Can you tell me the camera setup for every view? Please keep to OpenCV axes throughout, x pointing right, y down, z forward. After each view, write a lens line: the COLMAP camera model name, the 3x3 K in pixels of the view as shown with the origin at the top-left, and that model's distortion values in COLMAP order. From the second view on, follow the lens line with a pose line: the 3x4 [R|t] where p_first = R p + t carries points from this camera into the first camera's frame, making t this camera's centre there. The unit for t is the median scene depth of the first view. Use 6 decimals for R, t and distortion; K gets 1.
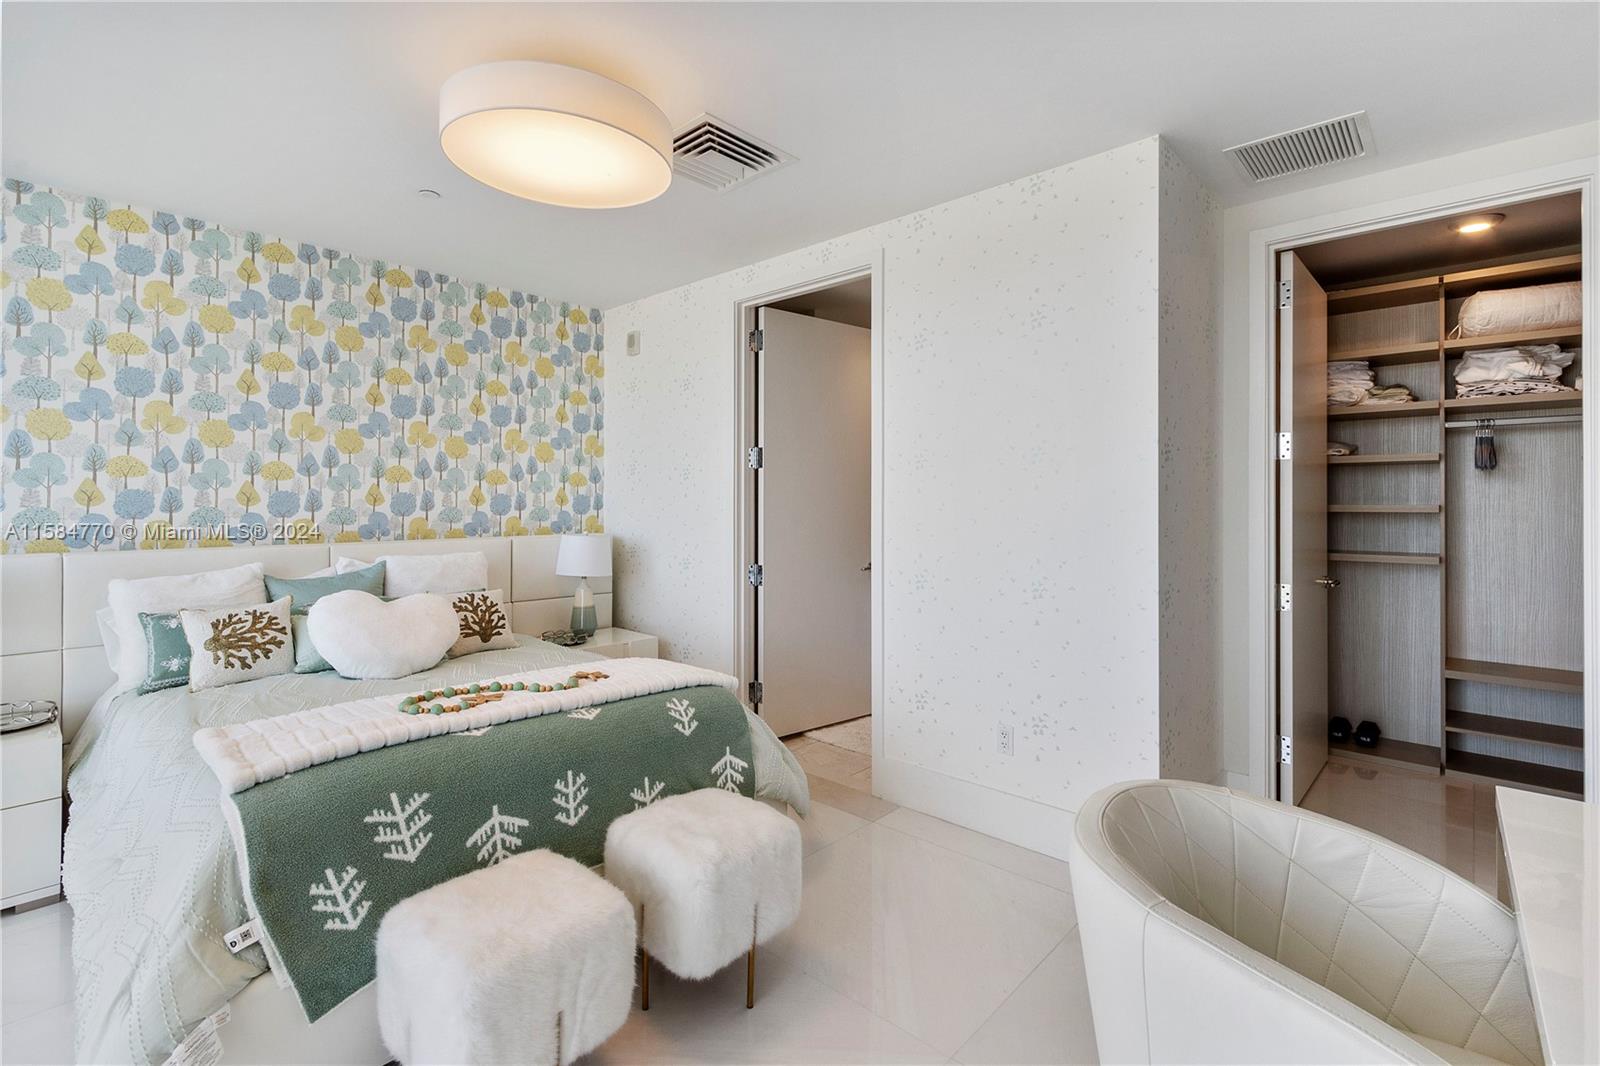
lens RADIAL K [[730.3, 0, 798.4], [0, 730.3, 500.1], [0, 0, 1]] dist [0.002142, 0.000274]
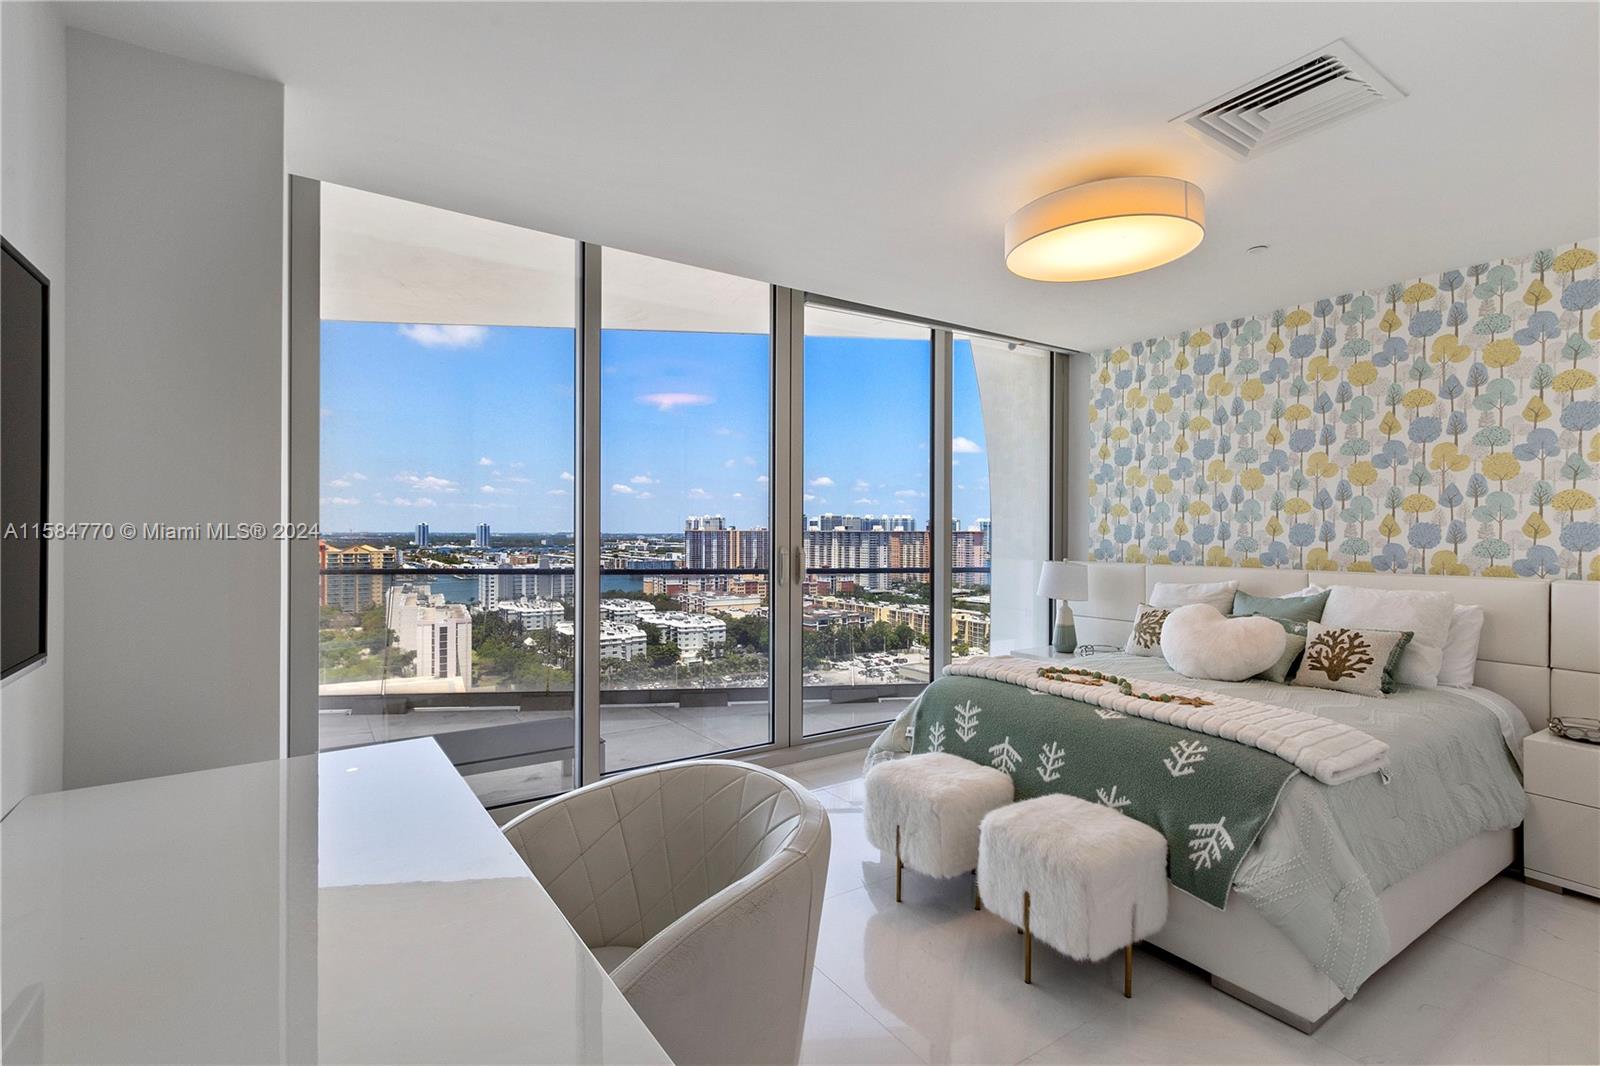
lens RADIAL K [[726.9, 0, 800.0], [0, 726.9, 533.0], [0, 0, 1]] dist [-0.000112, -0.000068]
pose [[-0.234840, -0.001603, -0.972033, 0.648369], [-0.002579, 0.999996, -0.001027, 0.006349], [0.972031, 0.002265, -0.234843, 0.549685]]
